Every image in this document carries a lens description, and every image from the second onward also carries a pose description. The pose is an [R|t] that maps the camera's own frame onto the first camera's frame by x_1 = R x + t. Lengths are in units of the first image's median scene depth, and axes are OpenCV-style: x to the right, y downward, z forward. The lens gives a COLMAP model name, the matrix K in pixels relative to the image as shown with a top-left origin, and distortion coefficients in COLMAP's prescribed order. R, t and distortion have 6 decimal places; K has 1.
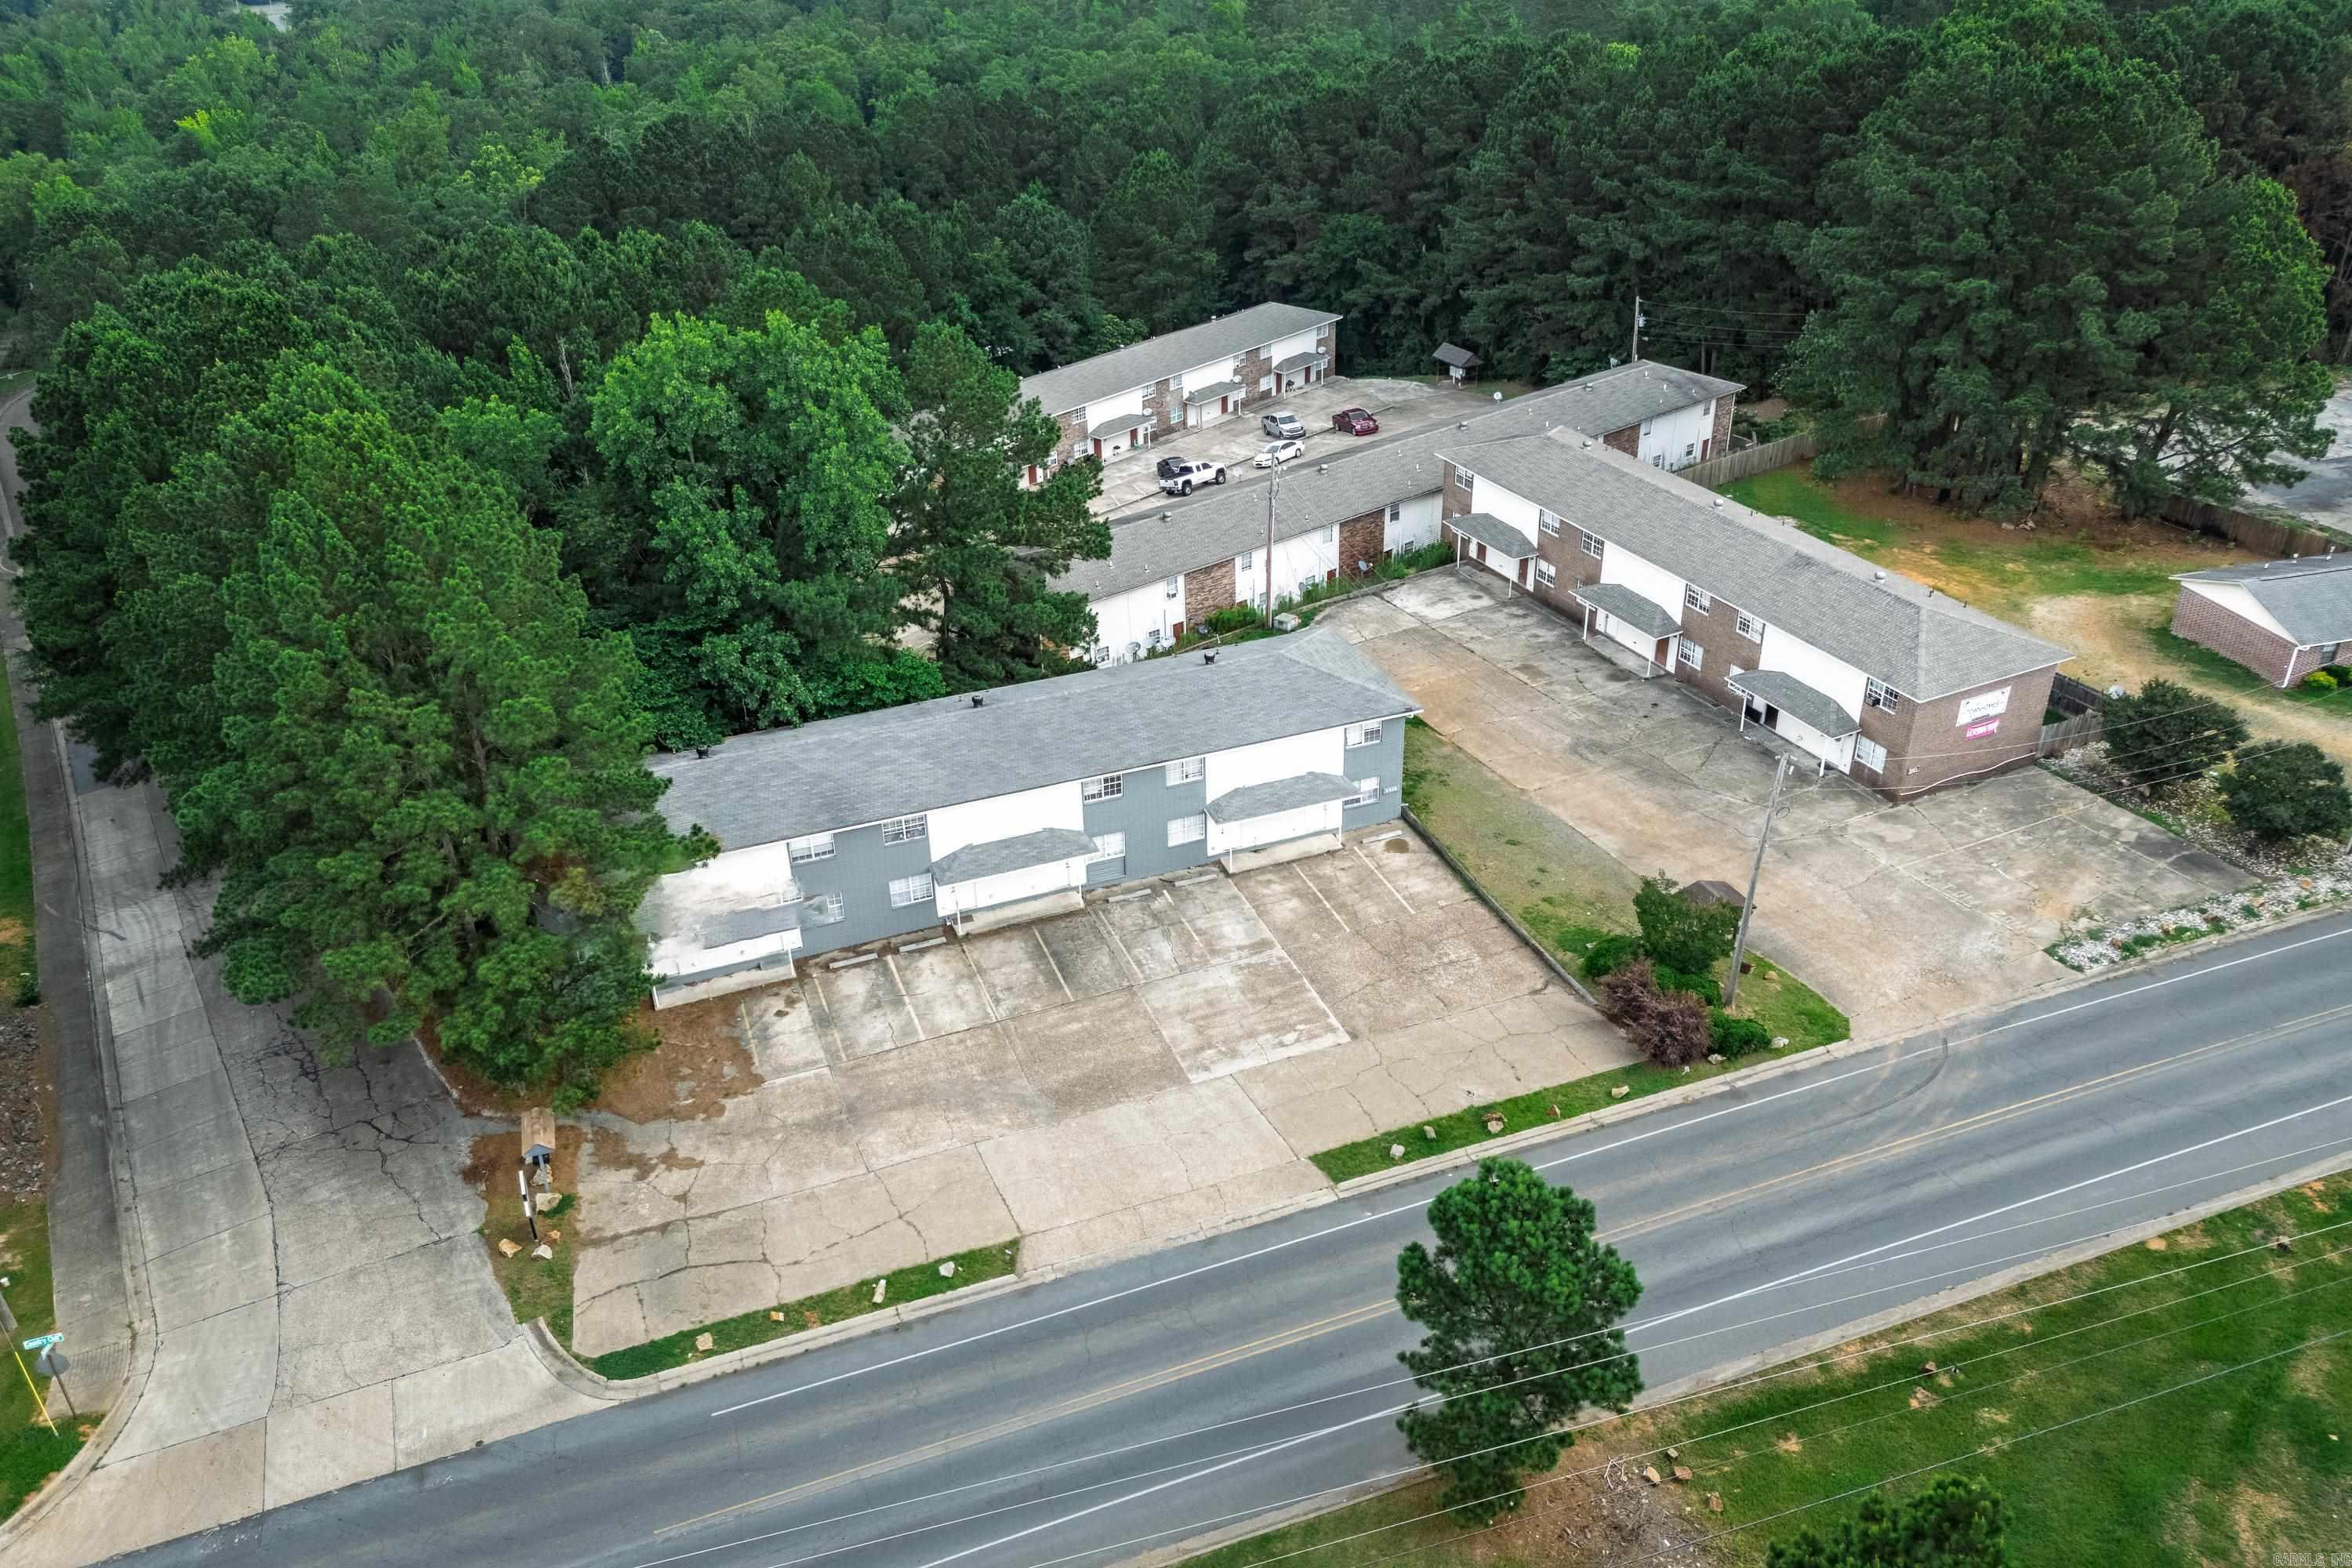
lens RADIAL K [[1740.9, 0, 1181.1], [0, 1740.9, 789.8], [0, 0, 1]] dist [0.062192, -0.048908]
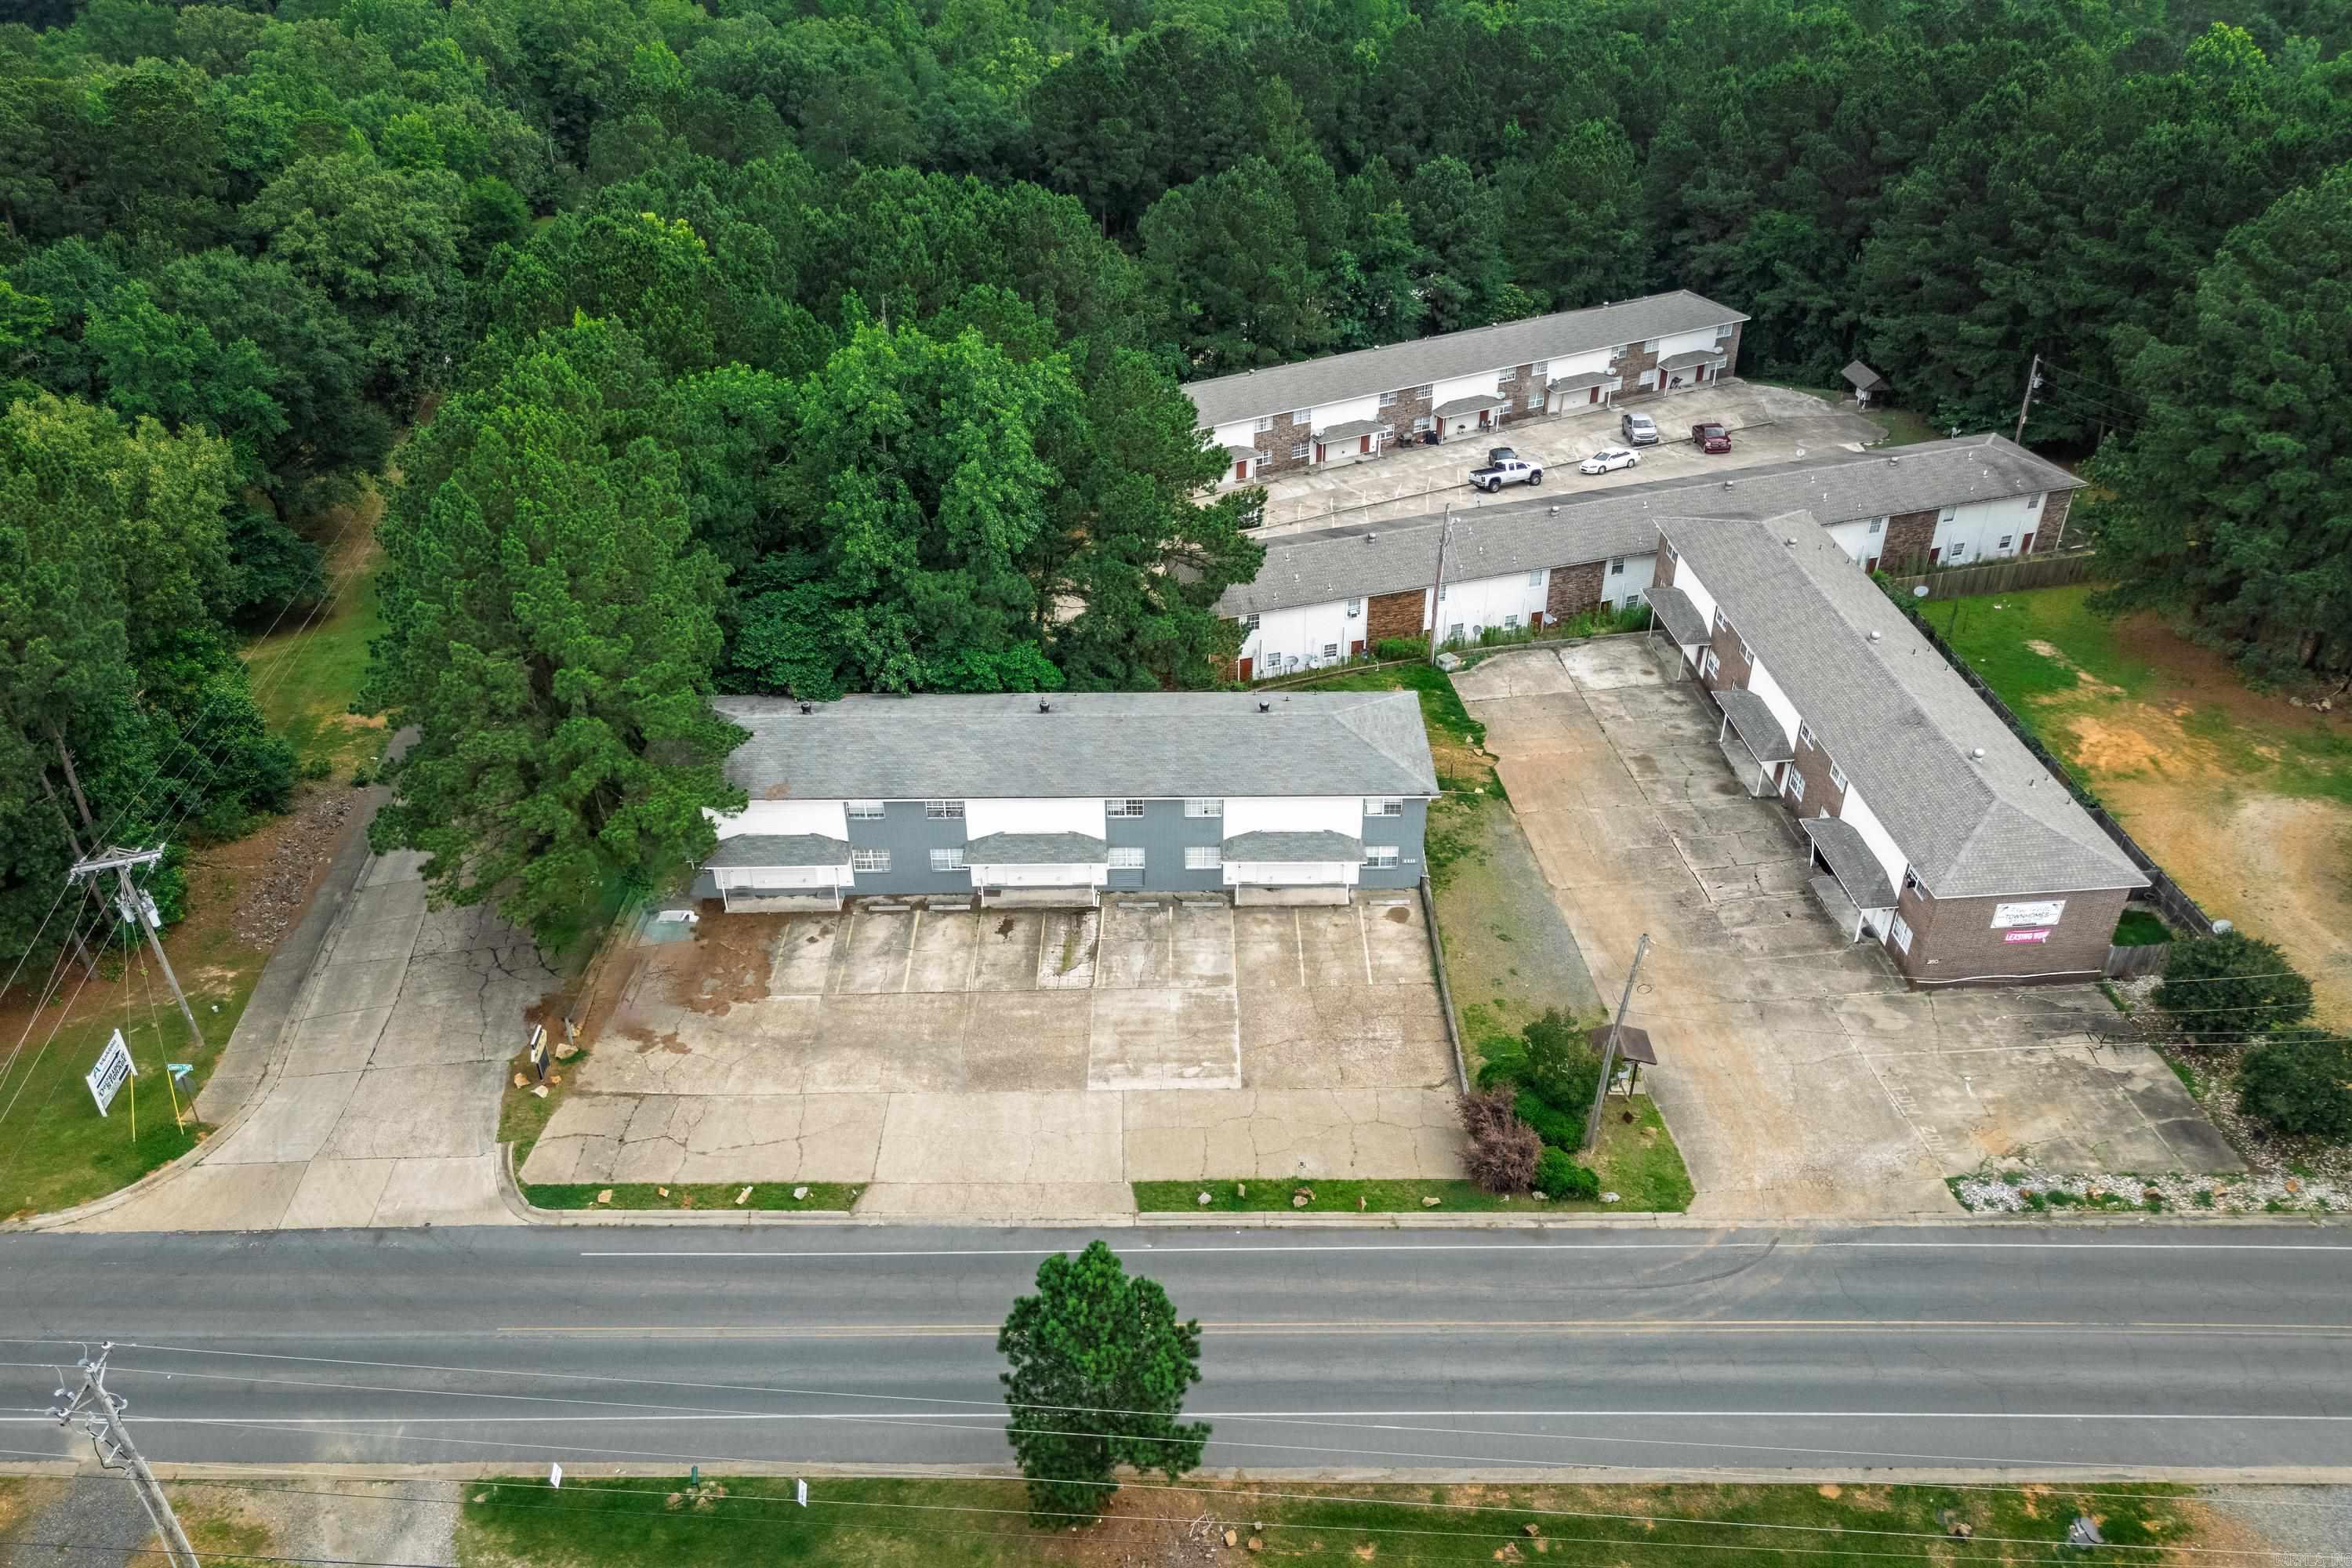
lens RADIAL K [[1740.9, 0, 1184.4], [0, 1740.9, 806.0], [0, 0, 1]] dist [0.062192, -0.048908]
pose [[0.936168, 0.215357, -0.277868, 0.303057], [-0.191702, 0.975269, 0.110003, -0.133567], [0.294686, -0.049713, 0.954300, -0.058171]]
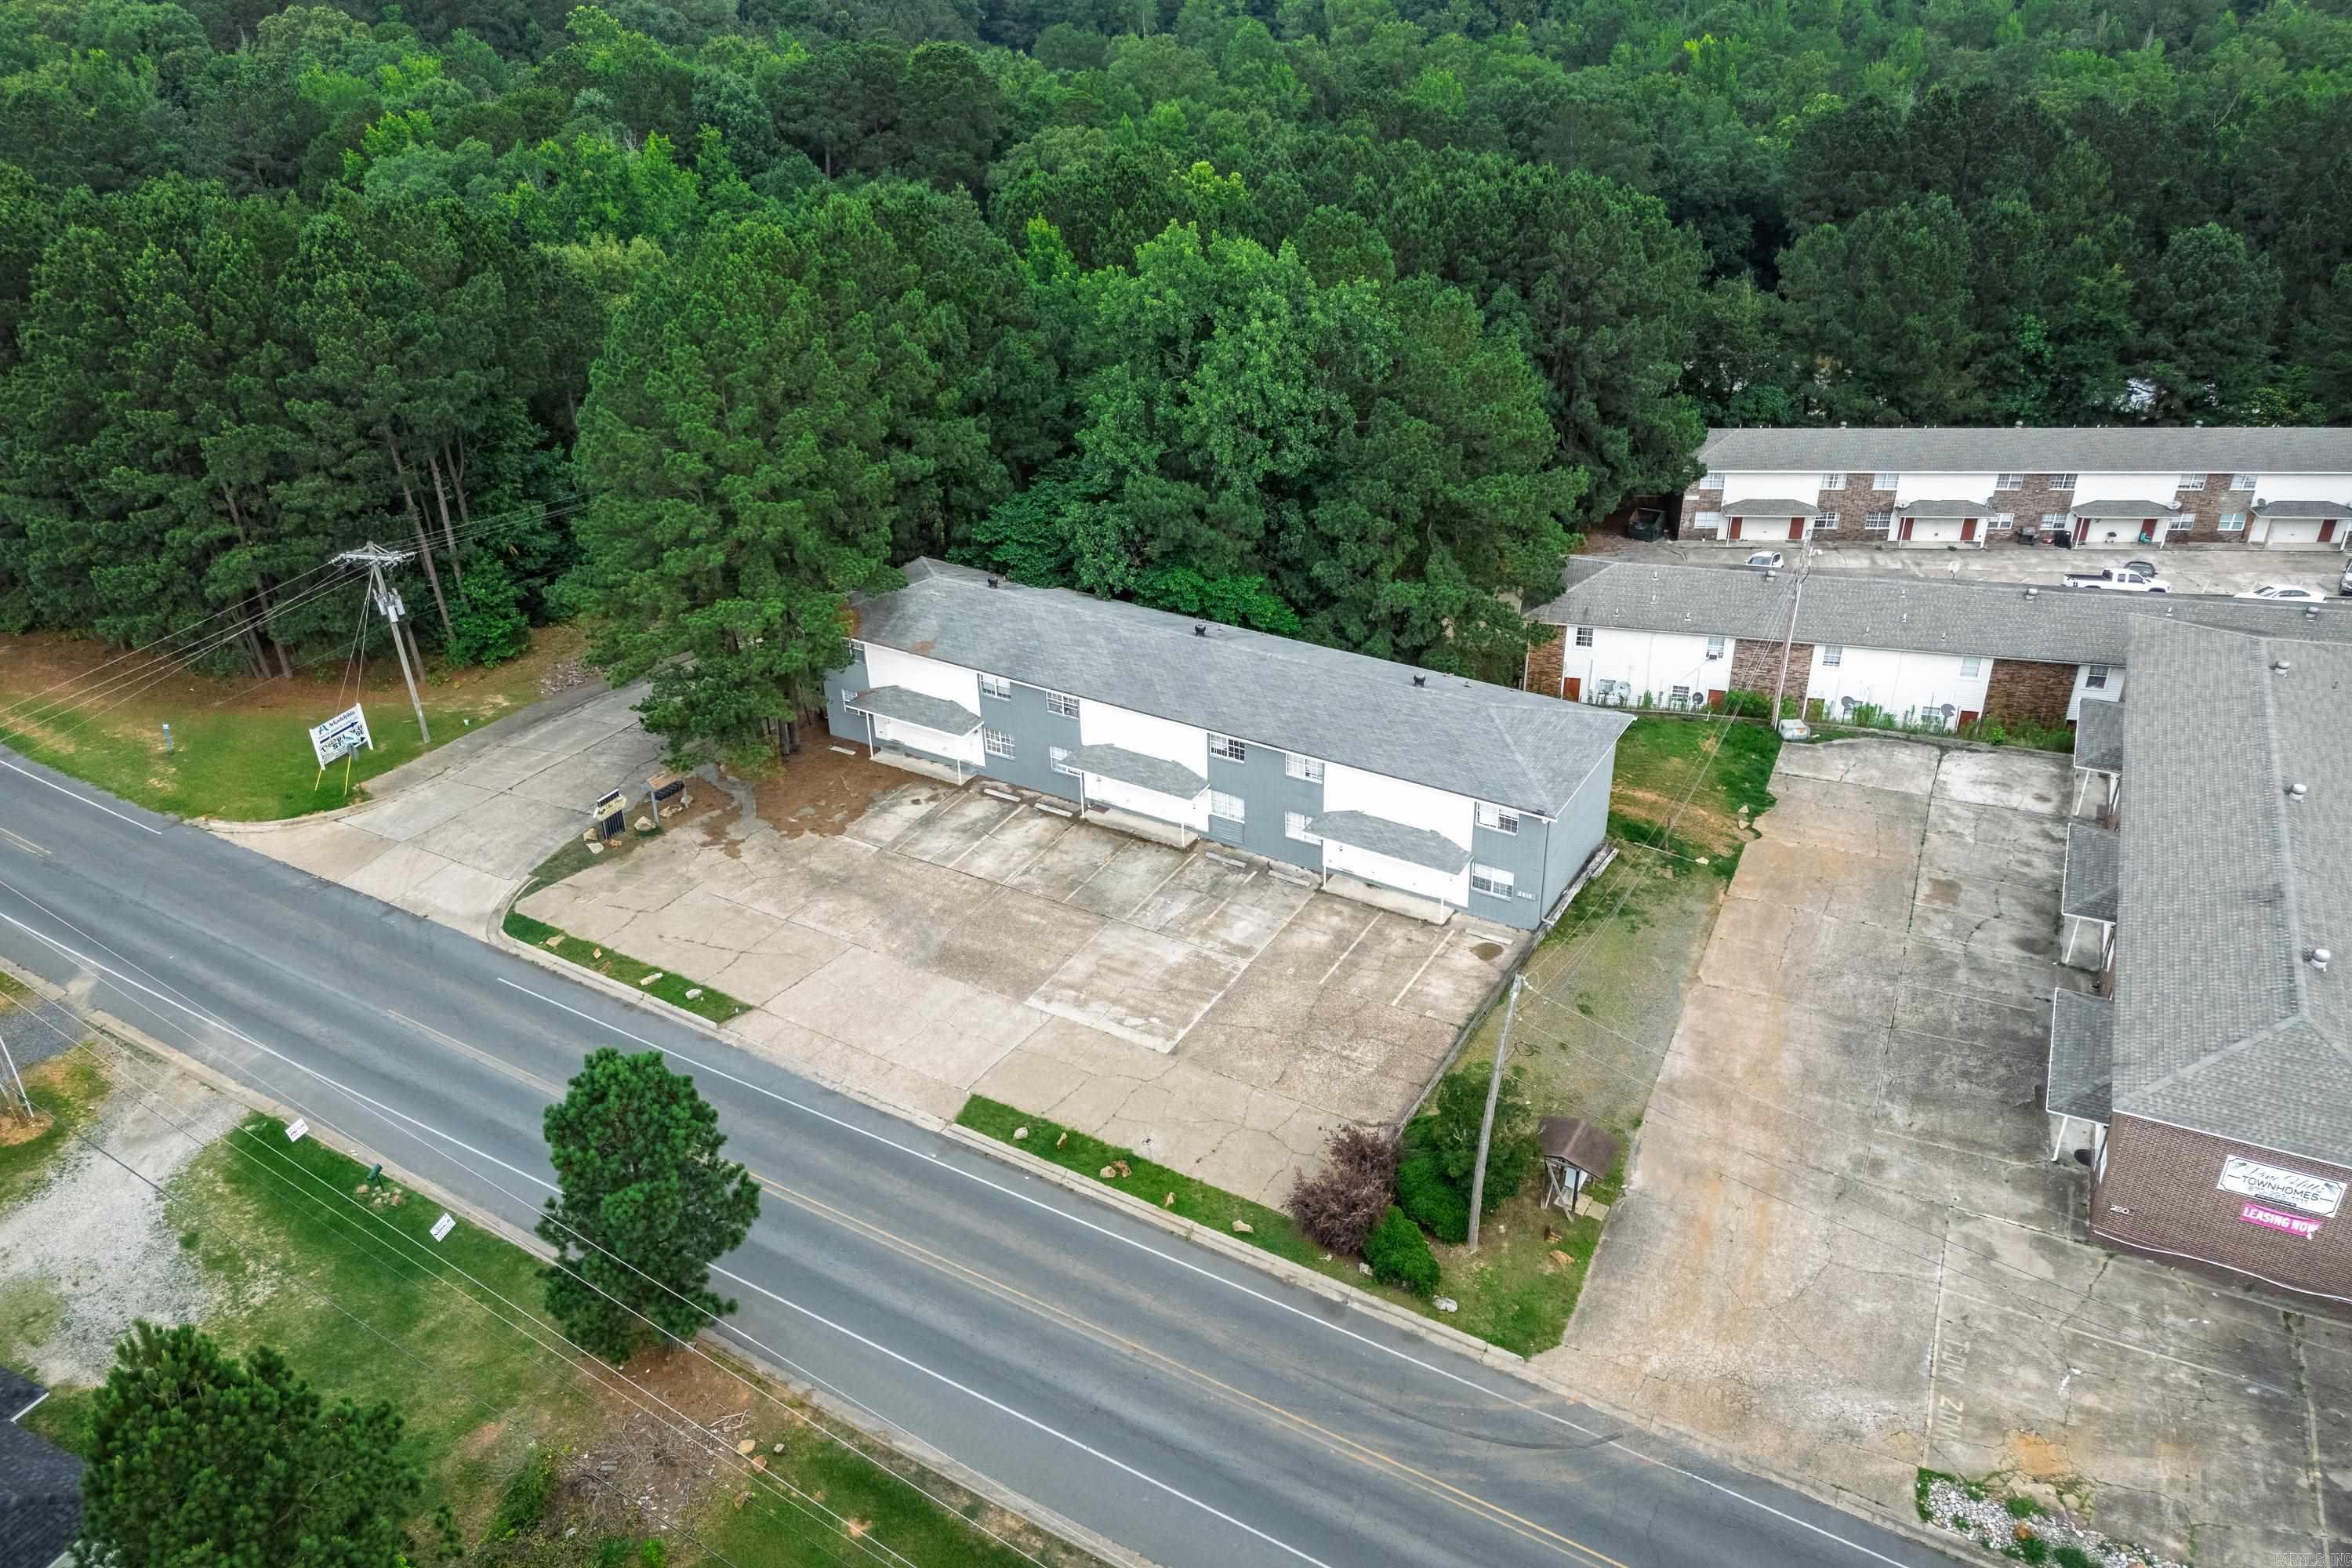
lens RADIAL K [[1740.9, 0, 1188.2], [0, 1740.9, 784.2], [0, 0, 1]] dist [0.062192, -0.048908]
pose [[0.624772, 0.399302, -0.670982, 0.634246], [-0.382898, 0.905605, 0.182398, -0.159125], [0.680477, 0.142961, 0.718689, 0.258092]]
